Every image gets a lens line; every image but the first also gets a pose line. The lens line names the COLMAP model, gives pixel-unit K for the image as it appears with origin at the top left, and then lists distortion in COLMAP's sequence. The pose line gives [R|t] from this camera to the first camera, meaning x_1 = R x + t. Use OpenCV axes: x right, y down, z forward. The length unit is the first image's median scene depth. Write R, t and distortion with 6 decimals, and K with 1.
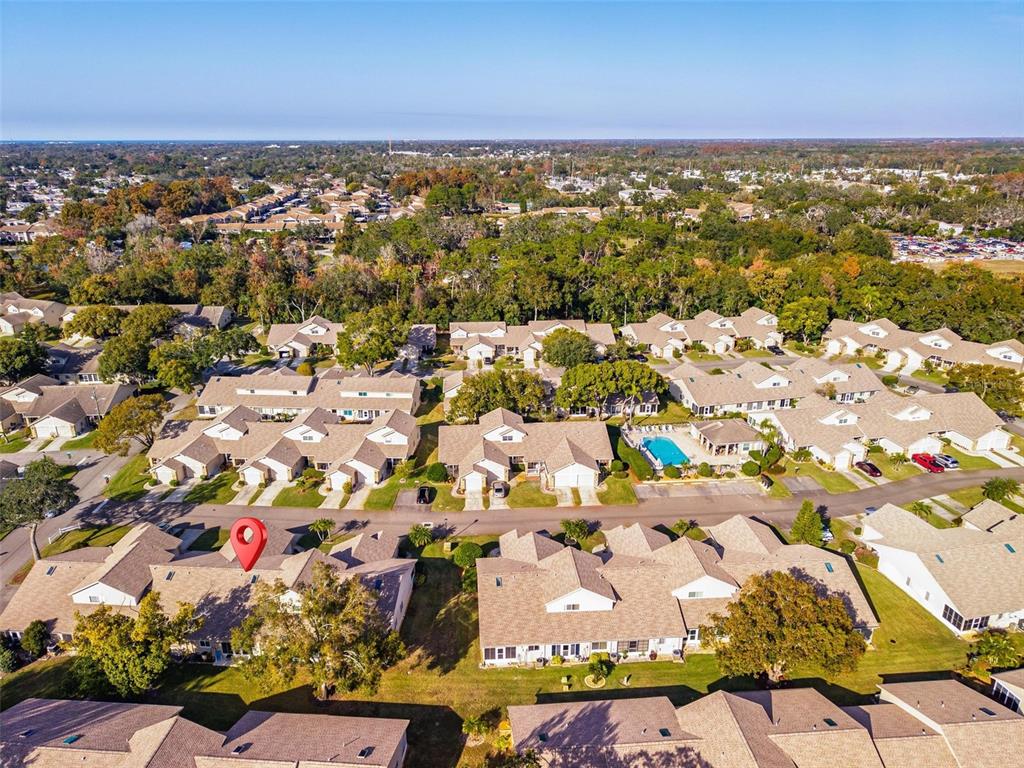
lens RADIAL K [[686.1, 0, 508.4], [0, 686.1, 380.9], [0, 0, 1]] dist [0.024480, -0.022321]
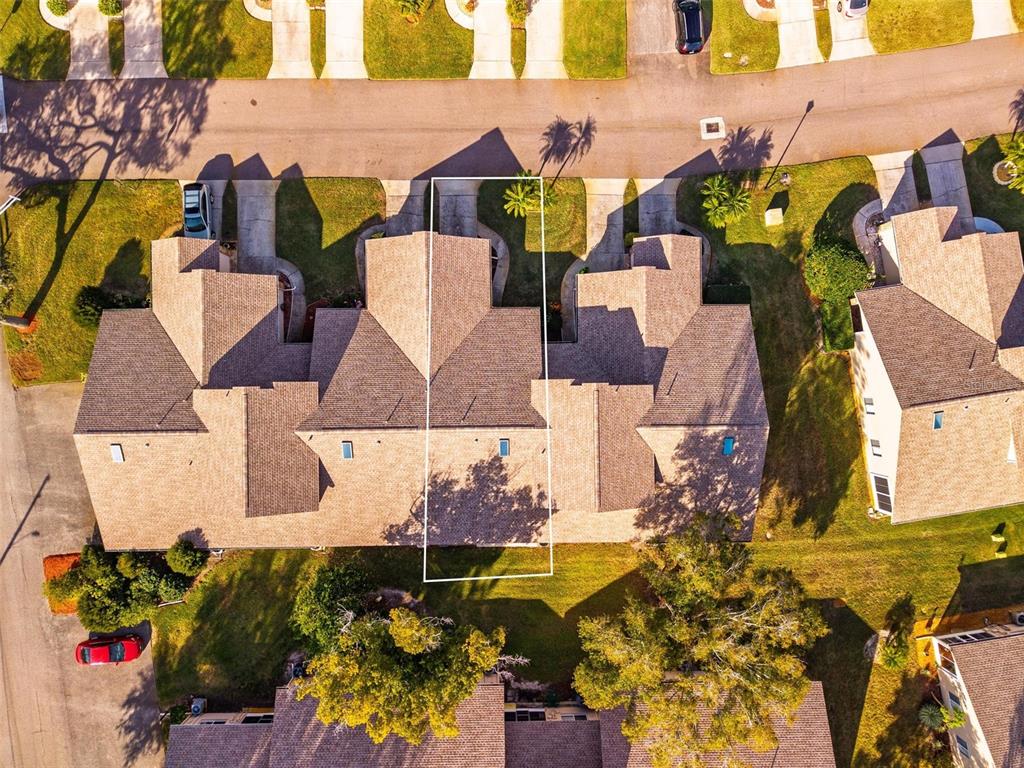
lens RADIAL K [[686.1, 0, 508.4], [0, 686.1, 380.9], [0, 0, 1]] dist [0.024480, -0.022321]
pose [[0.996215, -0.085444, 0.015939, -0.262509], [0.013711, 0.335575, 0.941914, -0.181404], [-0.085829, -0.938130, 0.335477, 0.613991]]
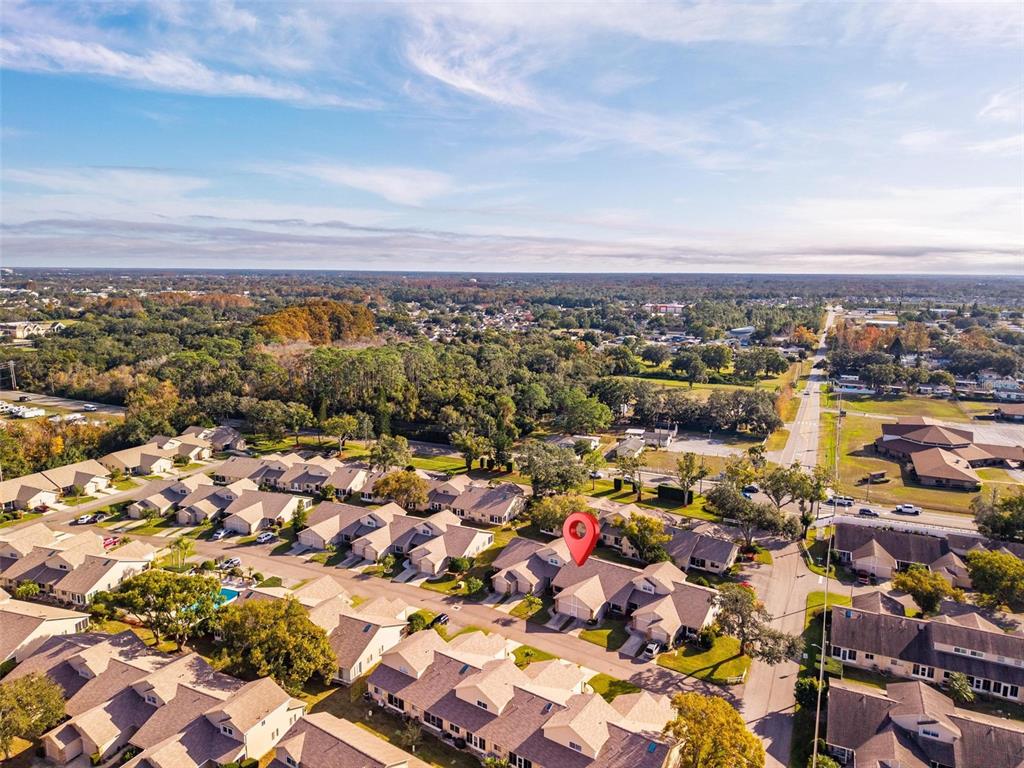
lens RADIAL K [[686.1, 0, 508.4], [0, 686.1, 380.9], [0, 0, 1]] dist [0.024480, -0.022321]
pose [[-0.865907, -0.084796, 0.492965, -0.730192], [0.161597, 0.885259, 0.436124, -0.648278], [-0.473383, 0.457304, -0.752849, 1.574670]]
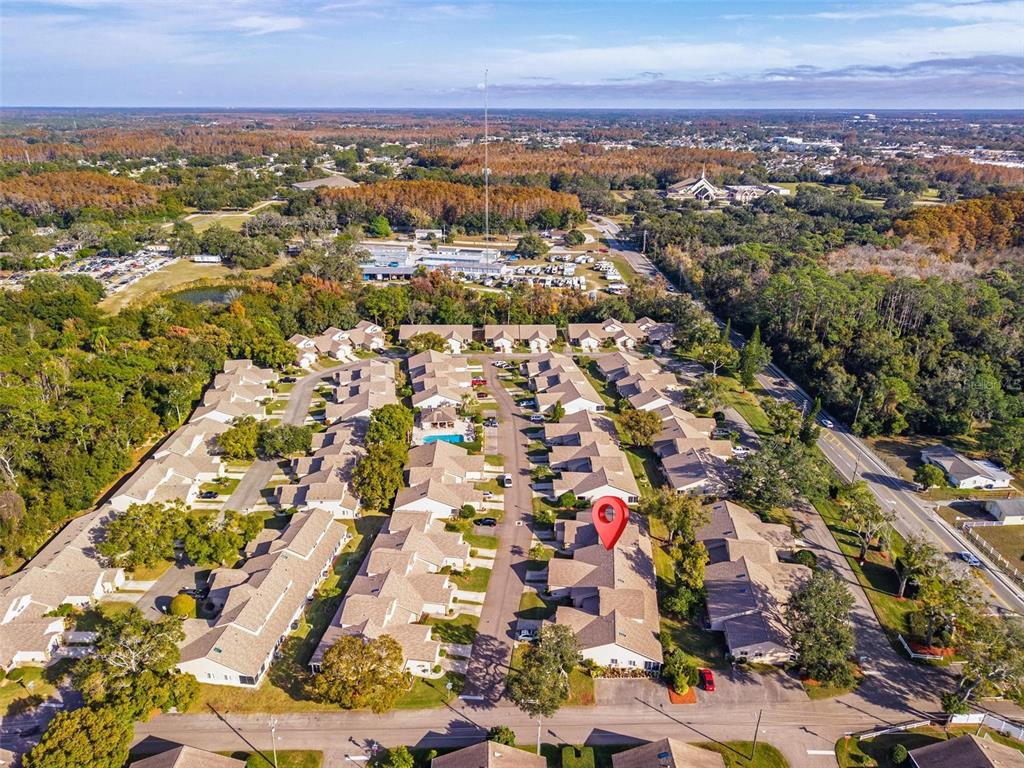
lens RADIAL K [[682.7, 0, 509.8], [0, 682.7, 380.9], [0, 0, 1]] dist [0.043668, -0.046656]
pose [[0.055202, -0.370089, 0.927355, -1.329847], [0.330873, 0.883074, 0.332722, -0.557437], [-0.942060, 0.288469, 0.171200, 0.596515]]
